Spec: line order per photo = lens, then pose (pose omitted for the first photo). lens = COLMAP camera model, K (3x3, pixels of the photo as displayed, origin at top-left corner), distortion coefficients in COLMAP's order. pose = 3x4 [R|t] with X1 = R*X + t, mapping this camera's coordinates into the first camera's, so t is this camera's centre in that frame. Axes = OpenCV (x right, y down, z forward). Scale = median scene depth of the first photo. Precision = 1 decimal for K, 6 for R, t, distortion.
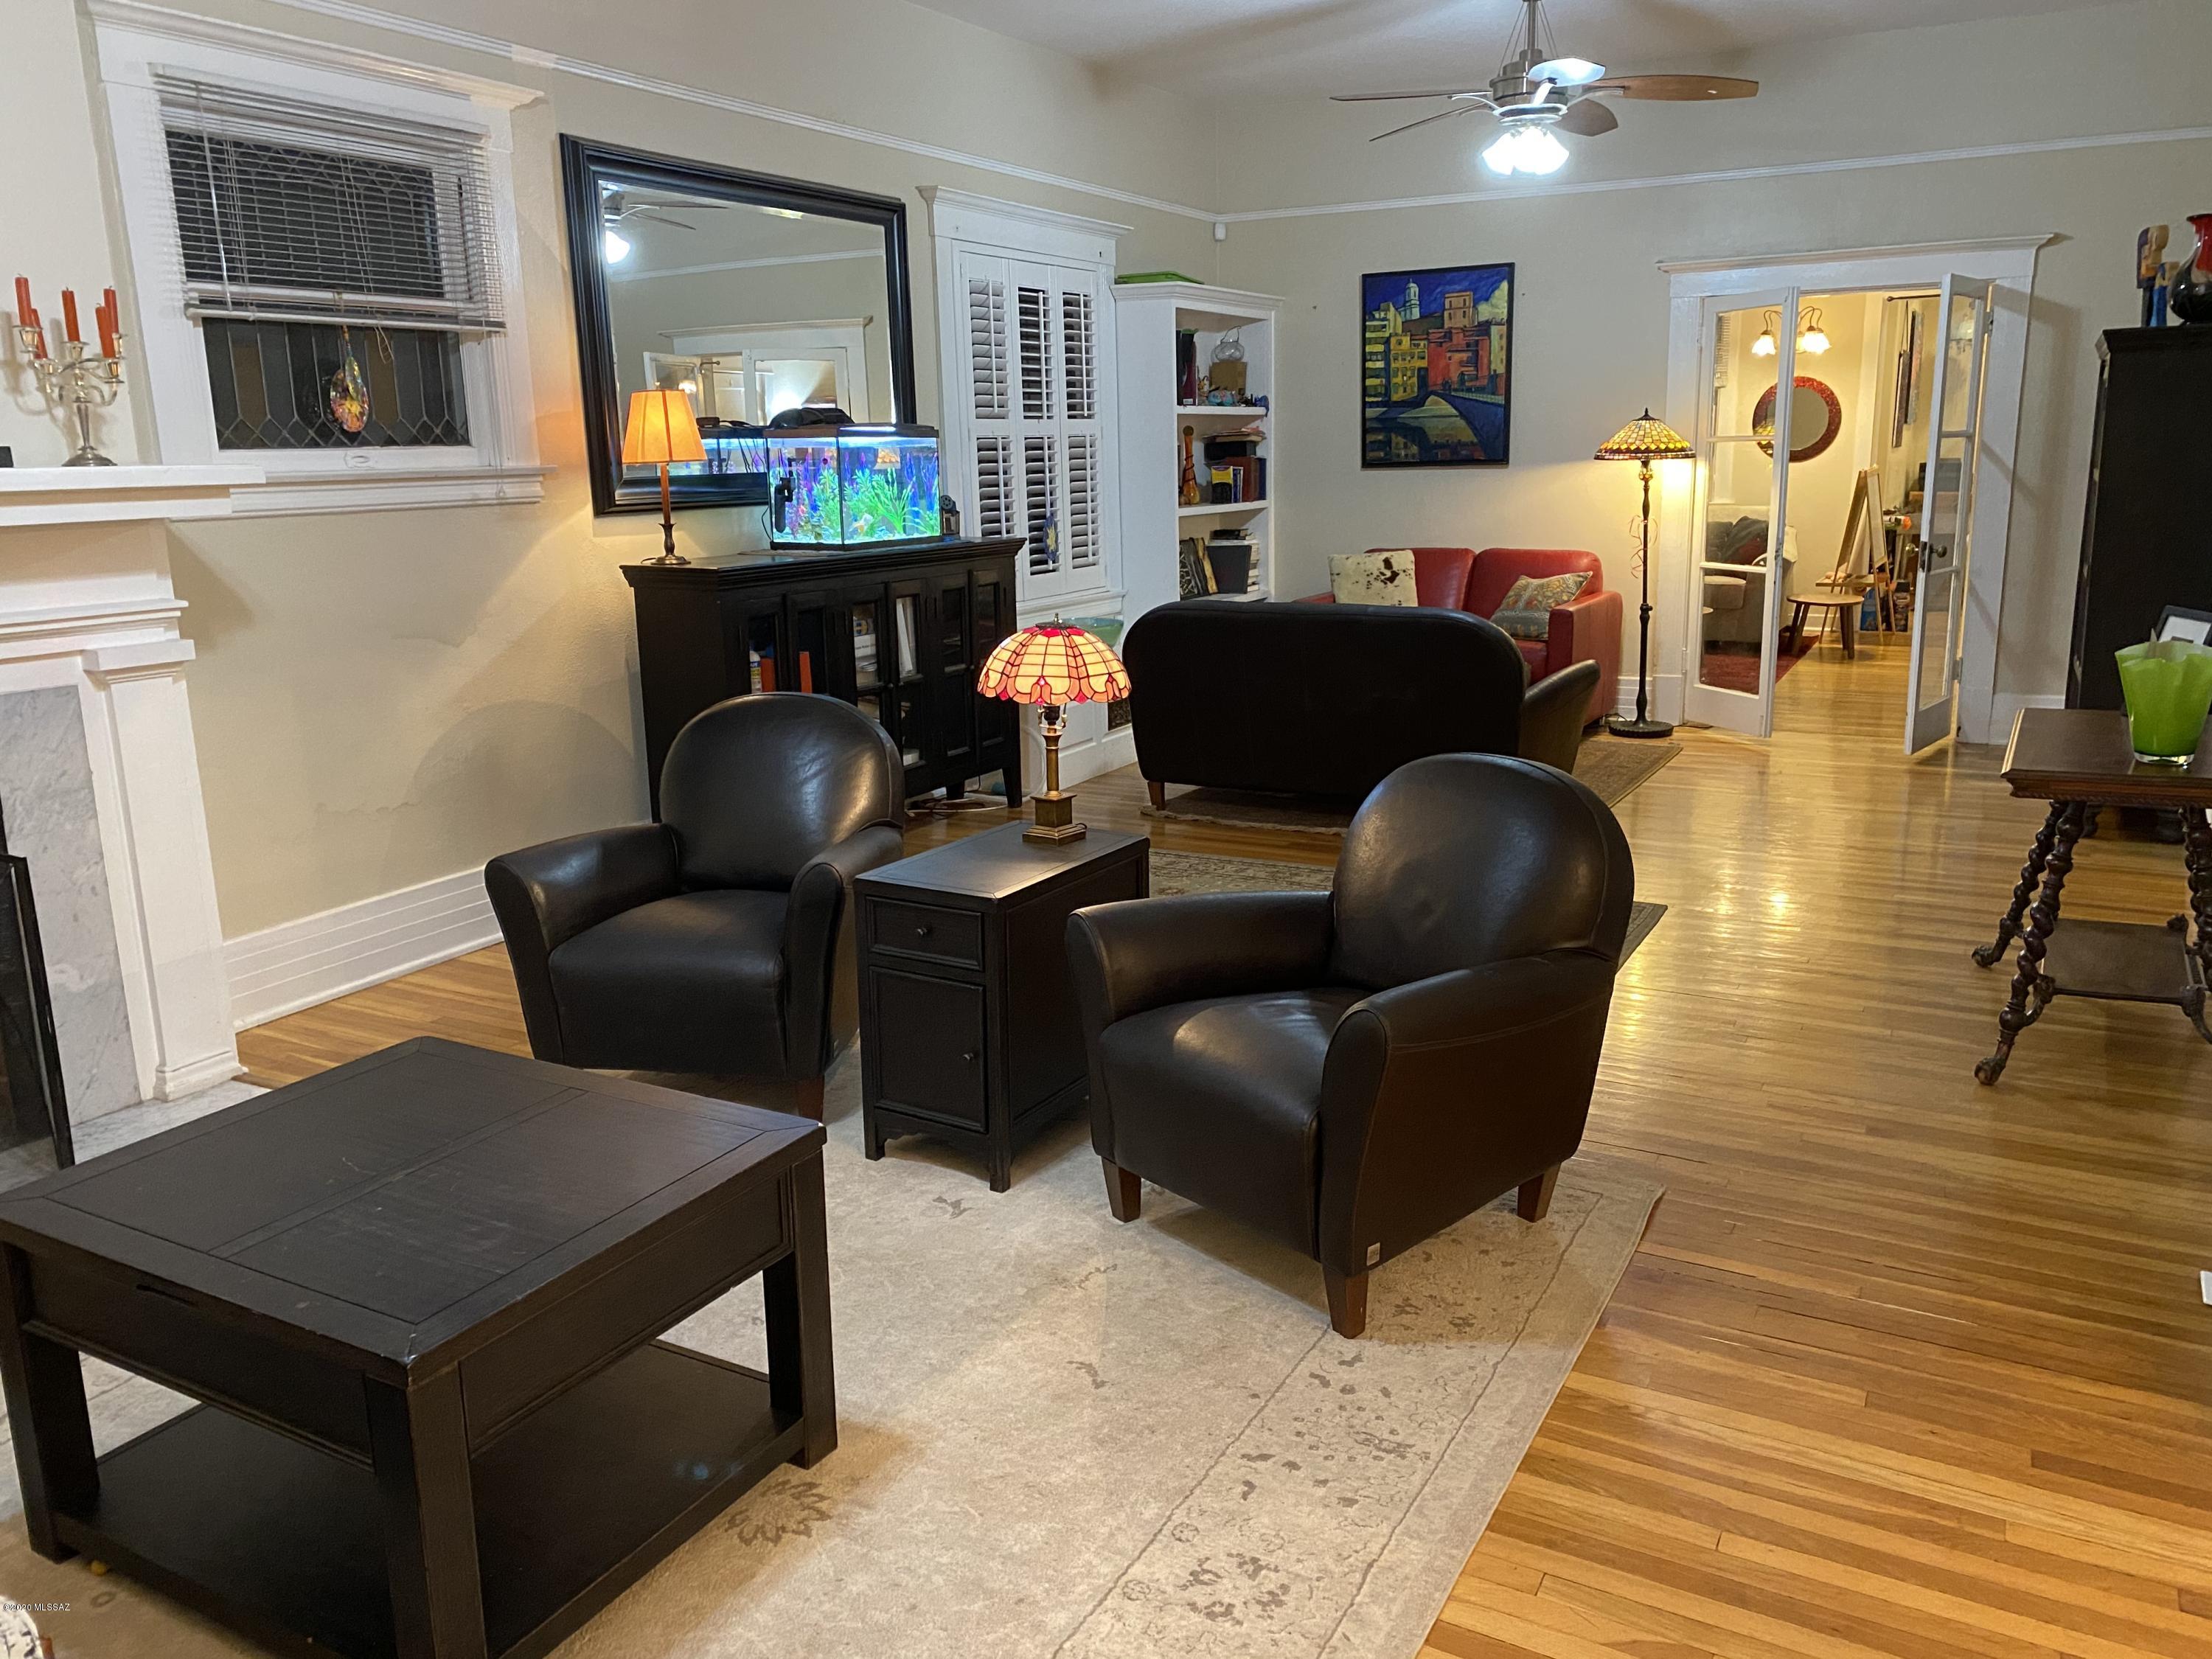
lens RADIAL K [[1713.3, 0, 1106.0], [0, 1713.3, 829.5], [0, 0, 1]] dist [0.004241, 0.004972]
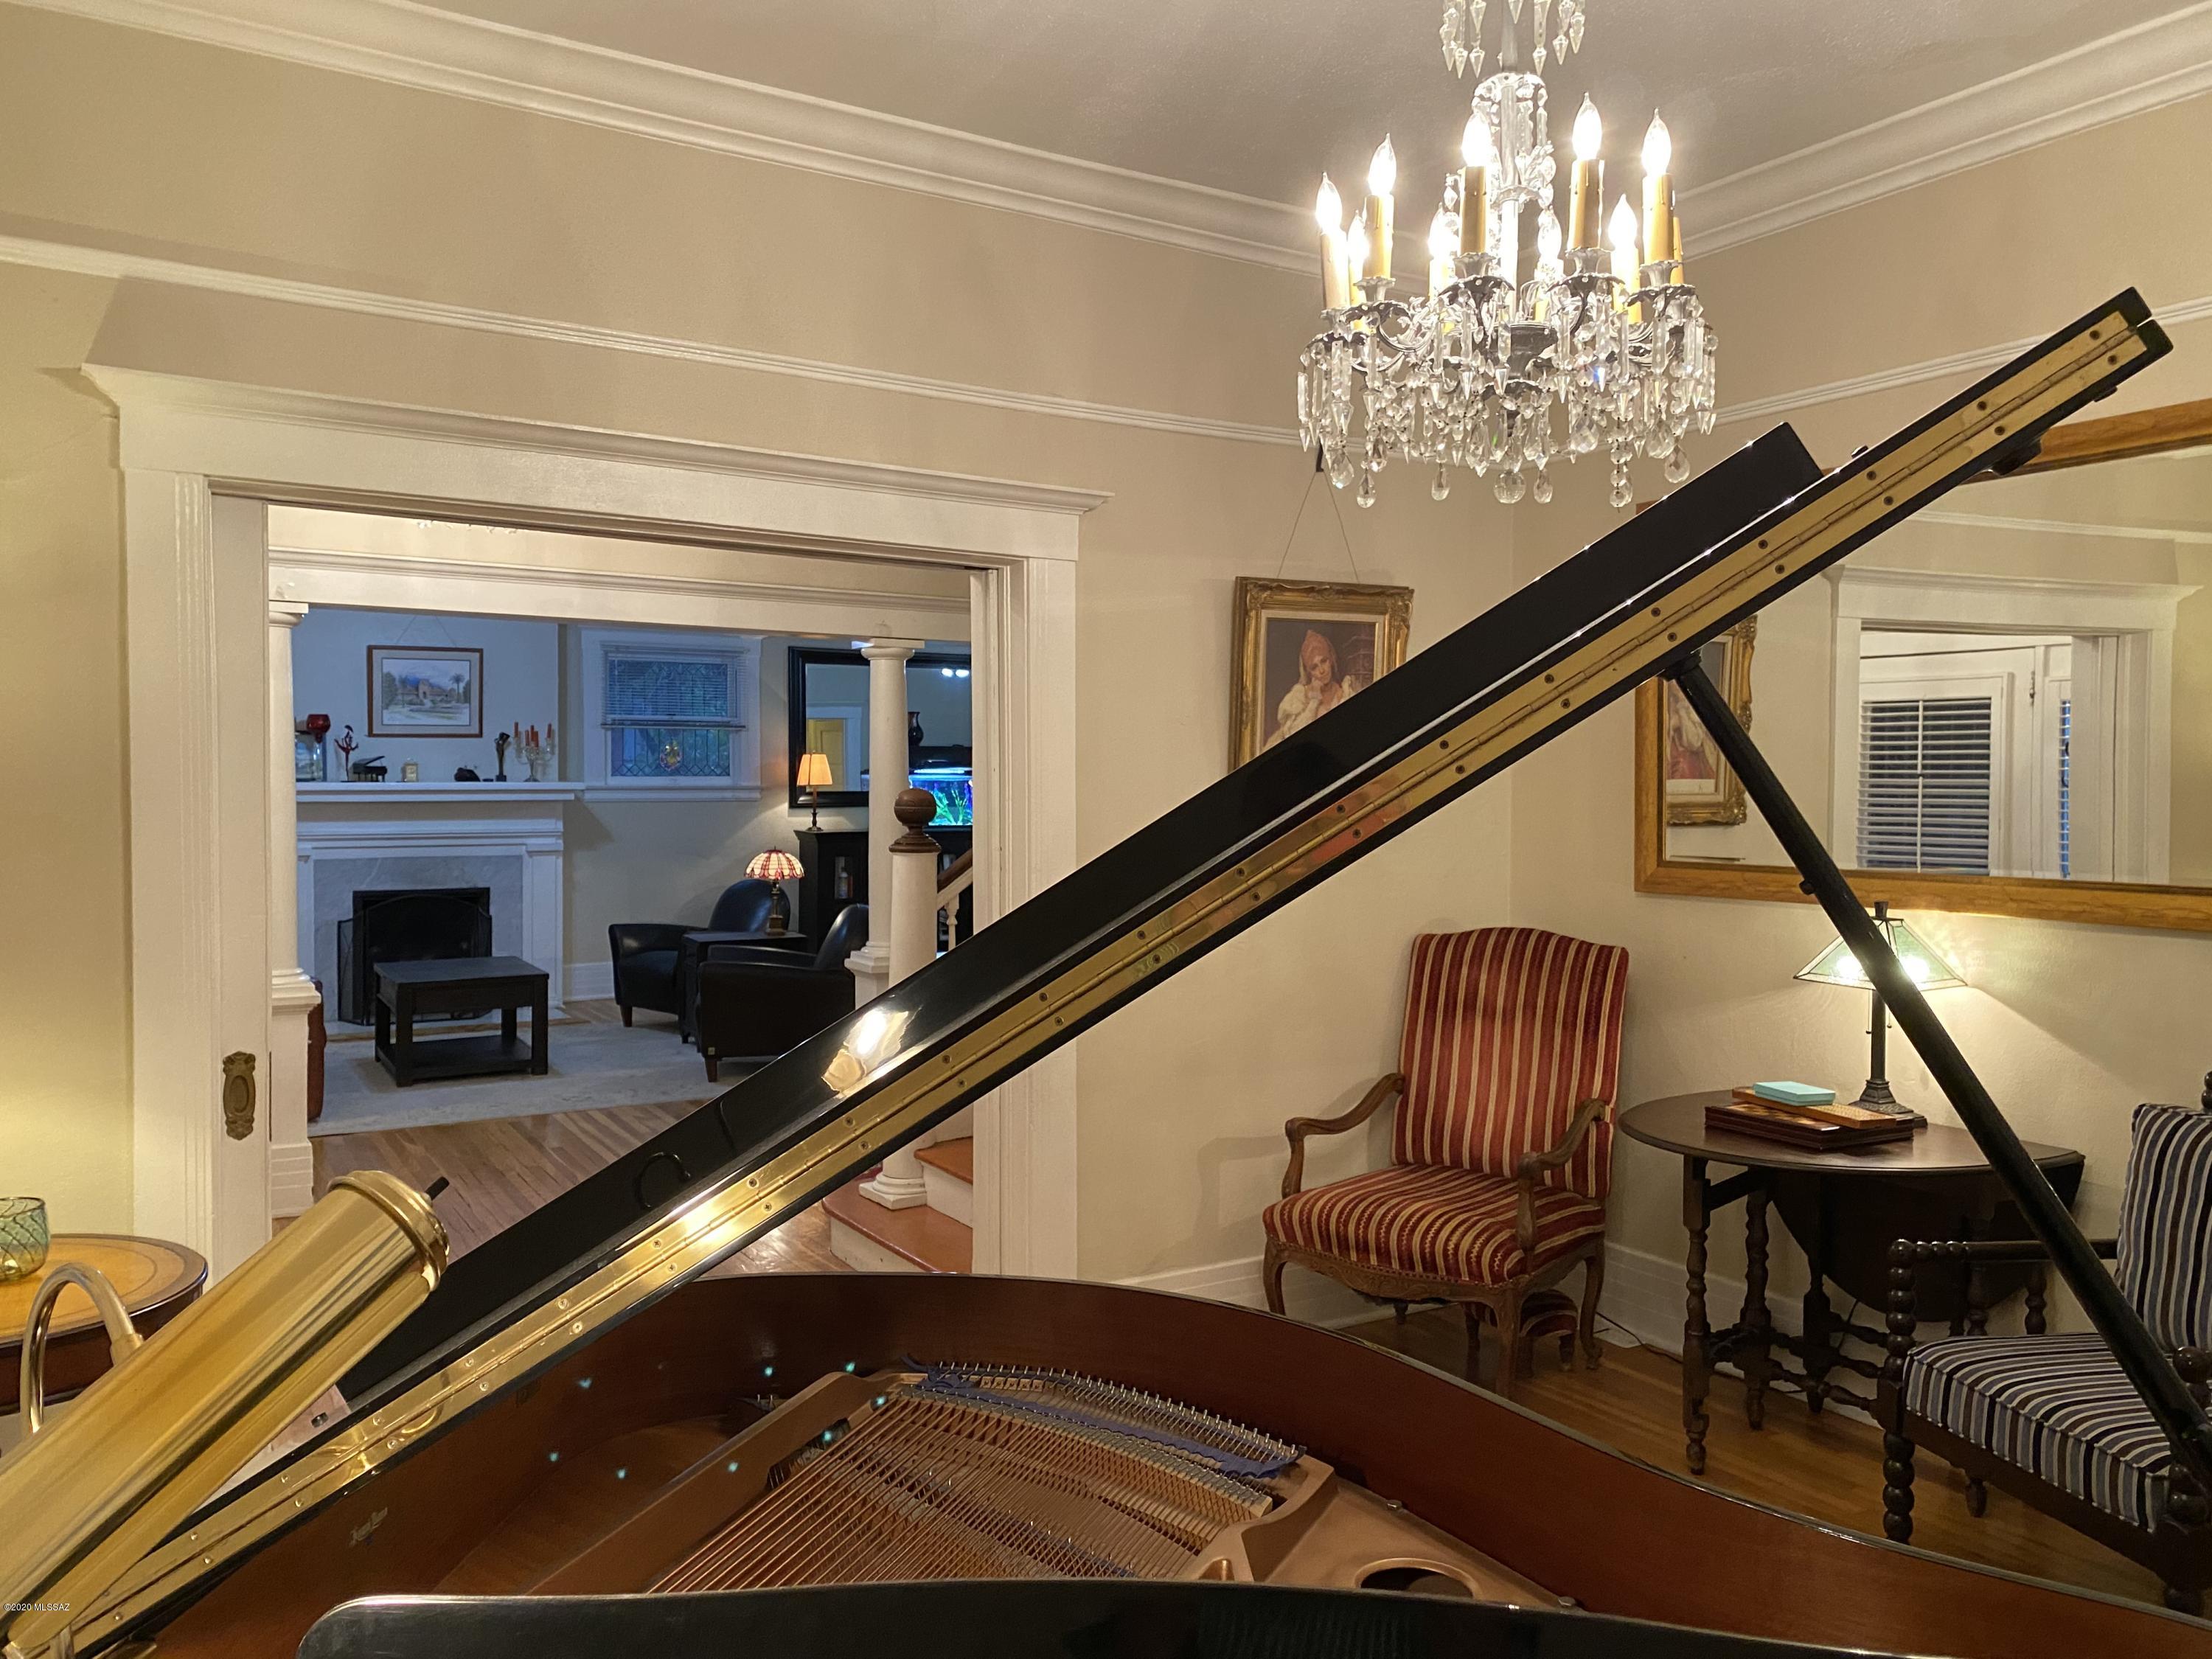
lens RADIAL K [[1642.4, 0, 1106.0], [0, 1642.4, 829.5], [0, 0, 1]] dist [0.001598, 0.000259]
pose [[0.870318, 0.036580, -0.491129, 1.171031], [-0.128654, 0.979497, -0.155030, 0.127775], [0.475388, 0.198111, 0.857180, -0.658506]]
